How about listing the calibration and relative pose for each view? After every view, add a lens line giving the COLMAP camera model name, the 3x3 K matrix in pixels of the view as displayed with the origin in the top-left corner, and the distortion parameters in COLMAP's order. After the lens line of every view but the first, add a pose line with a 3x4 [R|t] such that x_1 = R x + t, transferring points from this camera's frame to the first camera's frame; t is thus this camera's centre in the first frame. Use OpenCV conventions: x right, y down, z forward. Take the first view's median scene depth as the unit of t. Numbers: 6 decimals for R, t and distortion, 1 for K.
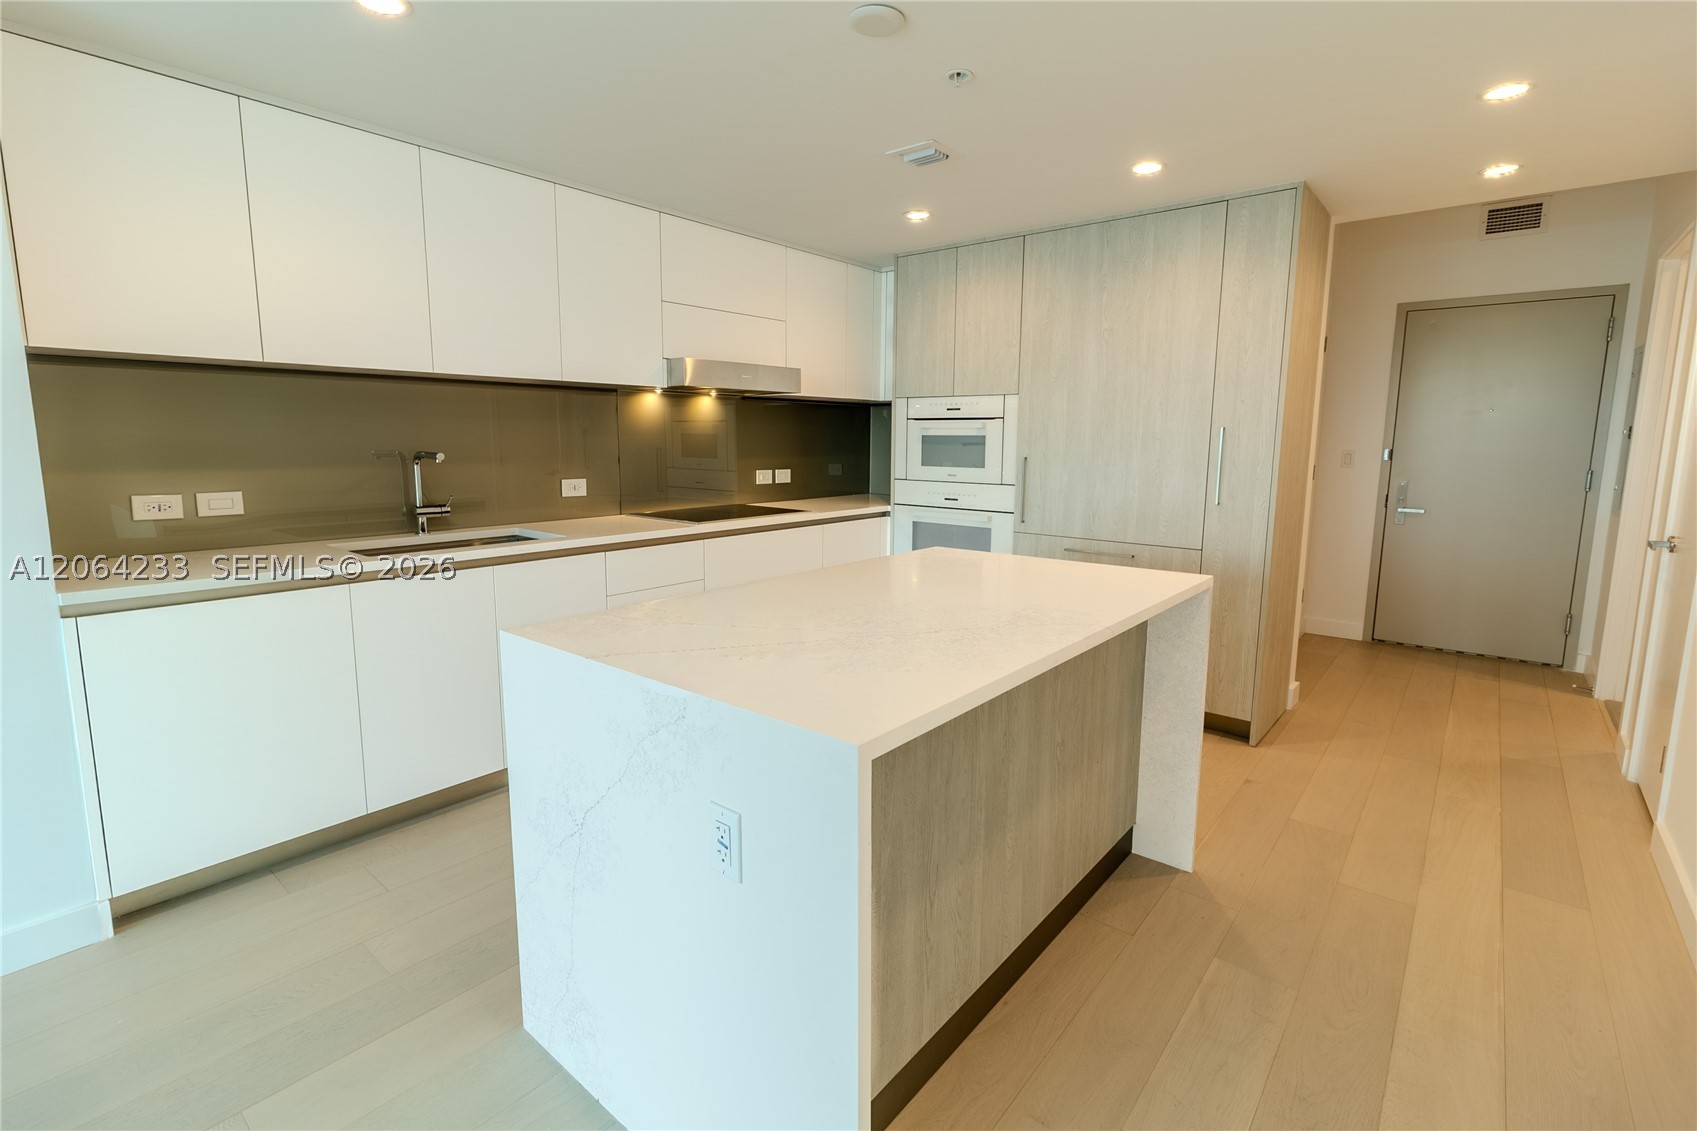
lens RADIAL K [[773.6, 0, 846.7], [0, 773.6, 551.7], [0, 0, 1]] dist [-0.001146, 0.000673]
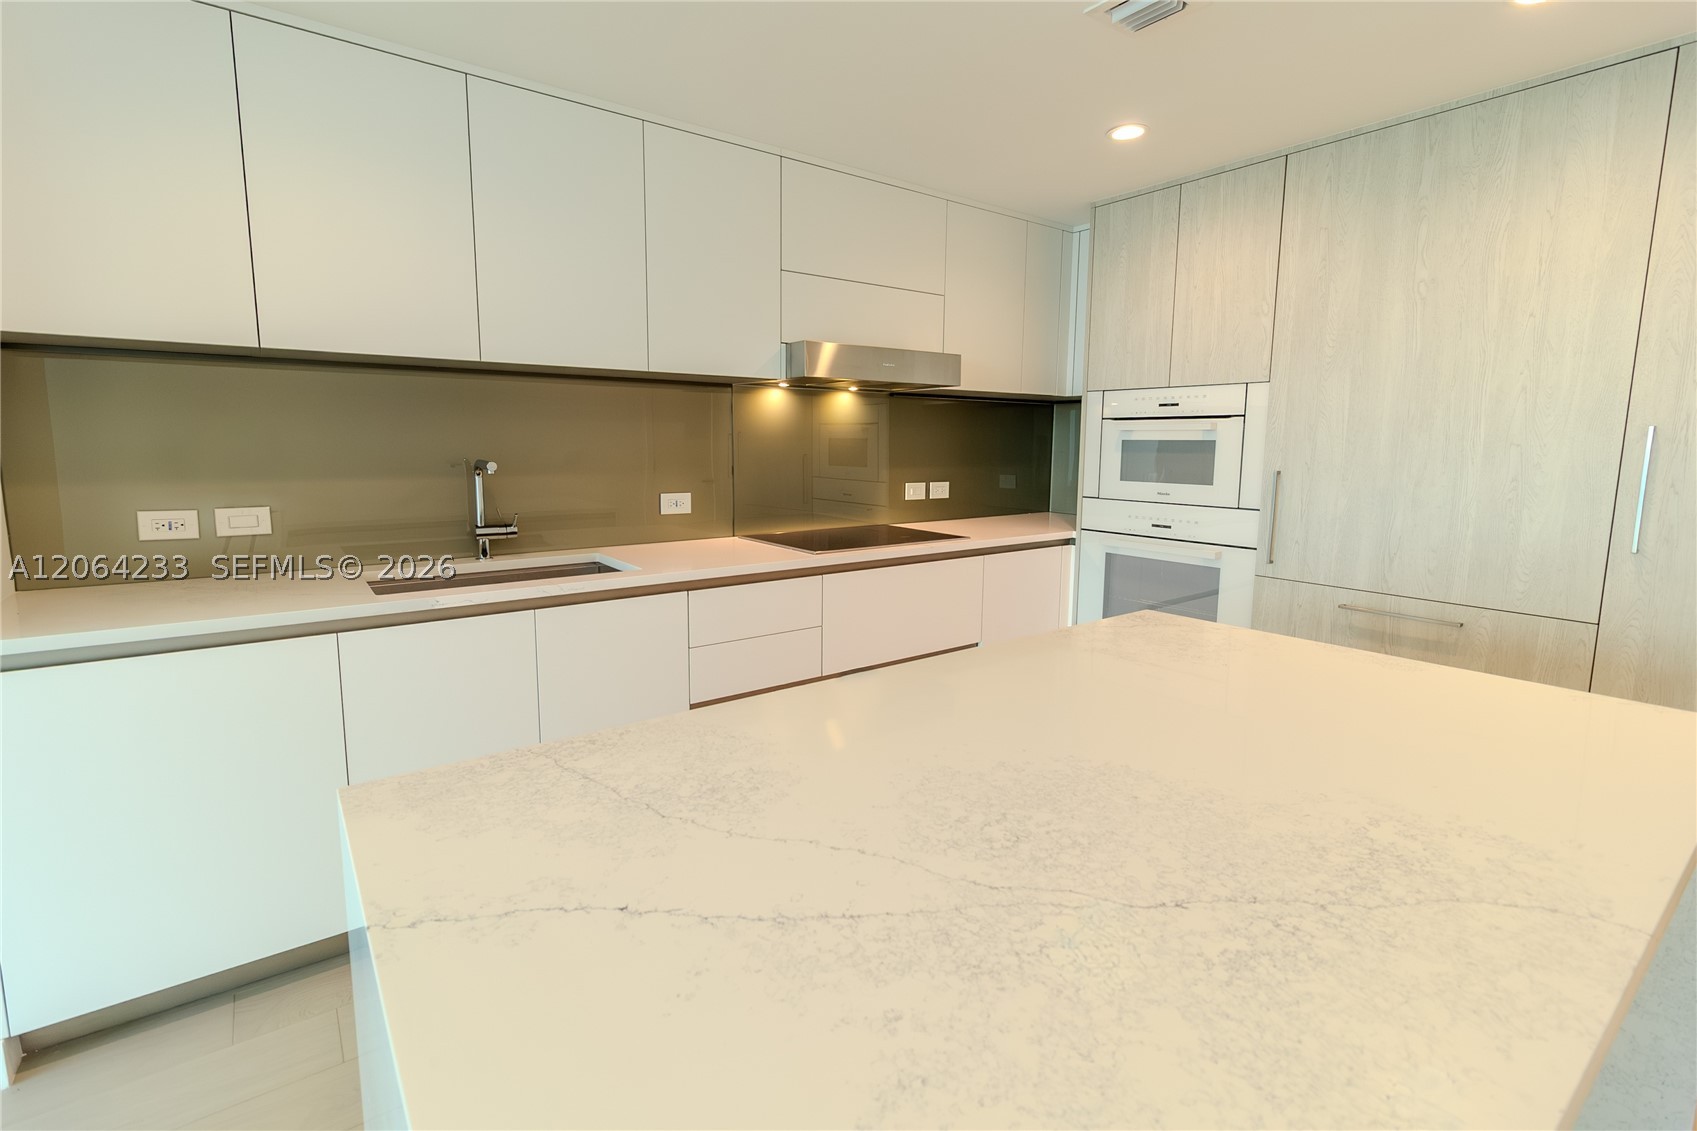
lens RADIAL K [[773.6, 0, 845.7], [0, 773.6, 541.5], [0, 0, 1]] dist [-0.001146, 0.000673]
pose [[0.972526, 0.029958, -0.230858, 0.013563], [-0.034460, 0.999286, -0.015496, -0.034526], [0.230228, 0.023026, 0.972864, 0.233335]]
